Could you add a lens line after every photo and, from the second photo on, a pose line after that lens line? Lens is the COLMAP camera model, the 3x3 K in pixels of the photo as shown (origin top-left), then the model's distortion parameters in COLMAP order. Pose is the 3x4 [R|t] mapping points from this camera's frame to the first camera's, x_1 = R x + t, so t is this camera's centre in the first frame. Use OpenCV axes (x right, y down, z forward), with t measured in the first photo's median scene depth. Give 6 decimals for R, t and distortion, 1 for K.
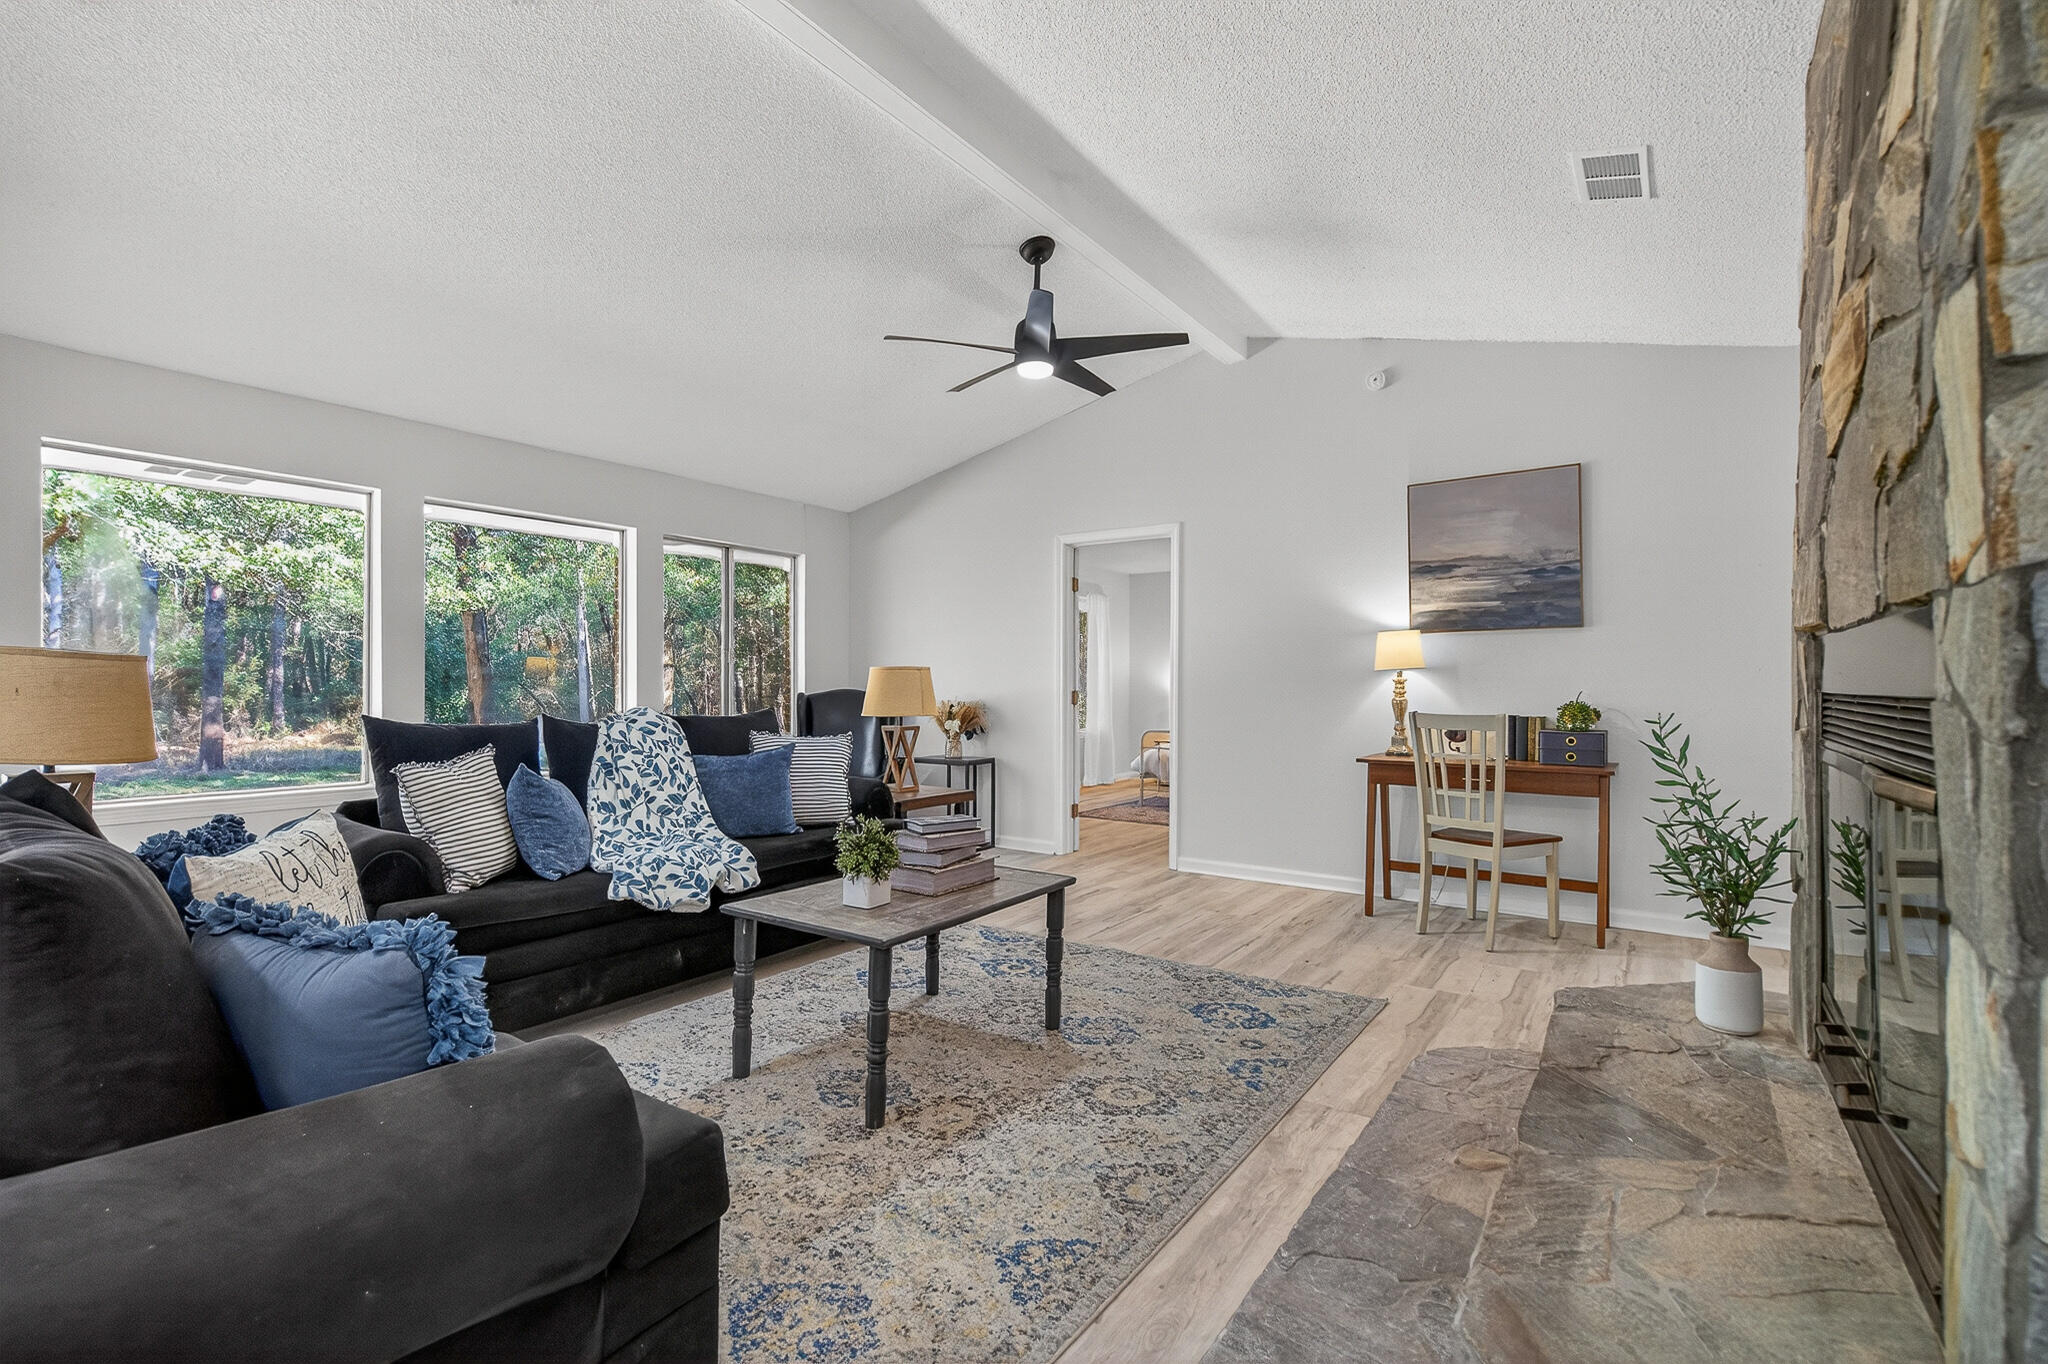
lens RADIAL K [[931.0, 0, 1024.0], [0, 931.0, 682.0], [0, 0, 1]] dist [0.002142, 0.000186]
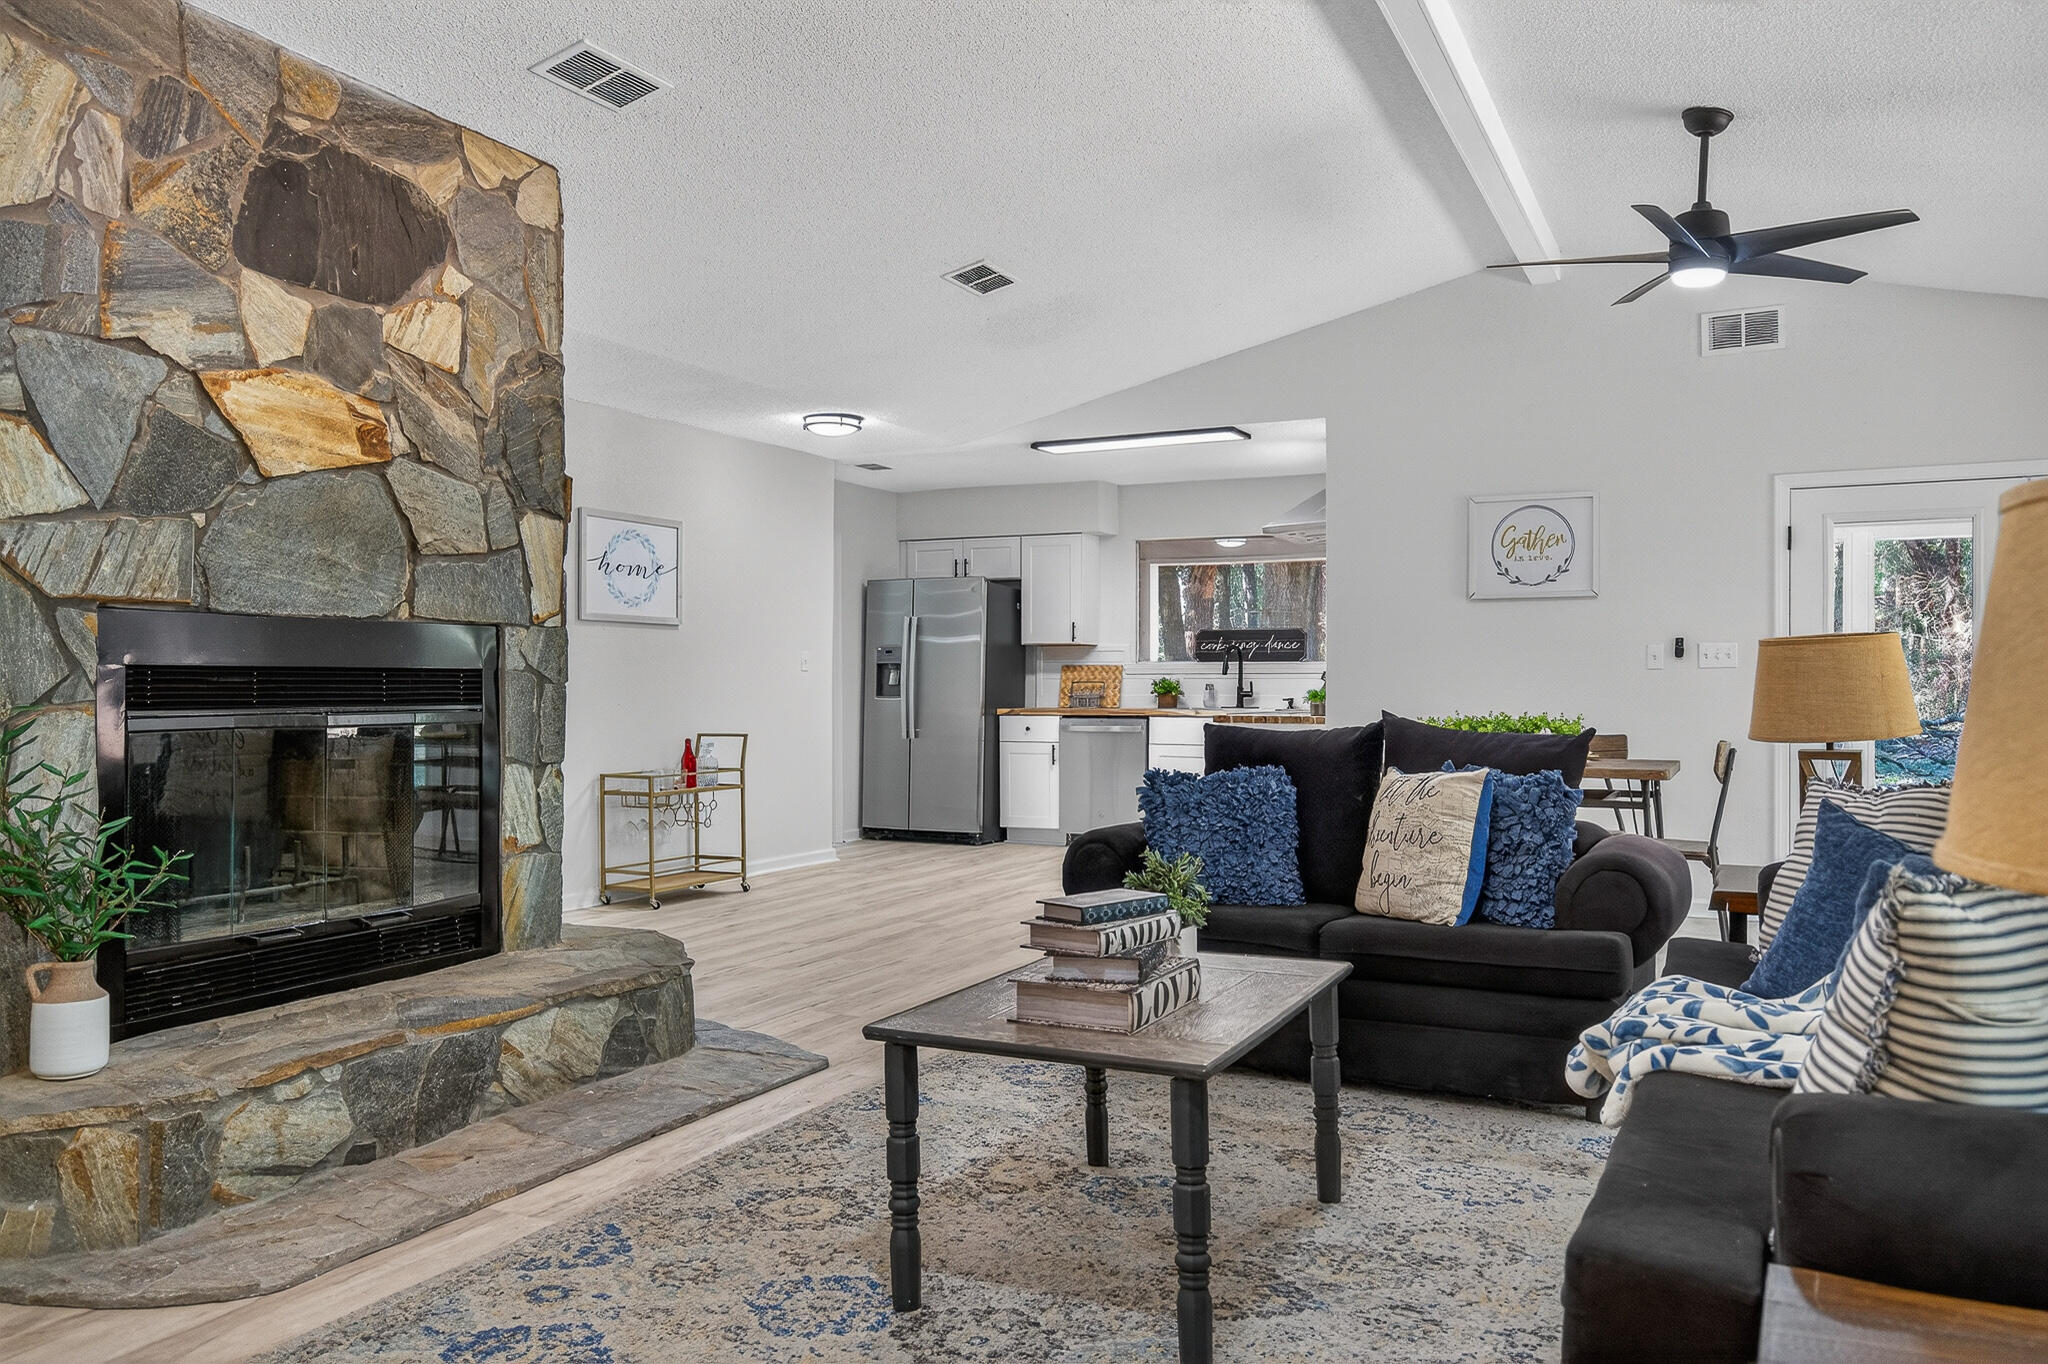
lens RADIAL K [[1490.5, 0, 1037.5], [0, 1490.5, 686.5], [0, 0, 1]] dist [-0.008337, 0.007257]
pose [[-0.988019, -0.004291, -0.154275, 0.064557], [-0.004586, 0.999988, 0.001556, 0.013012], [0.154267, 0.002245, -0.988027, 1.333111]]
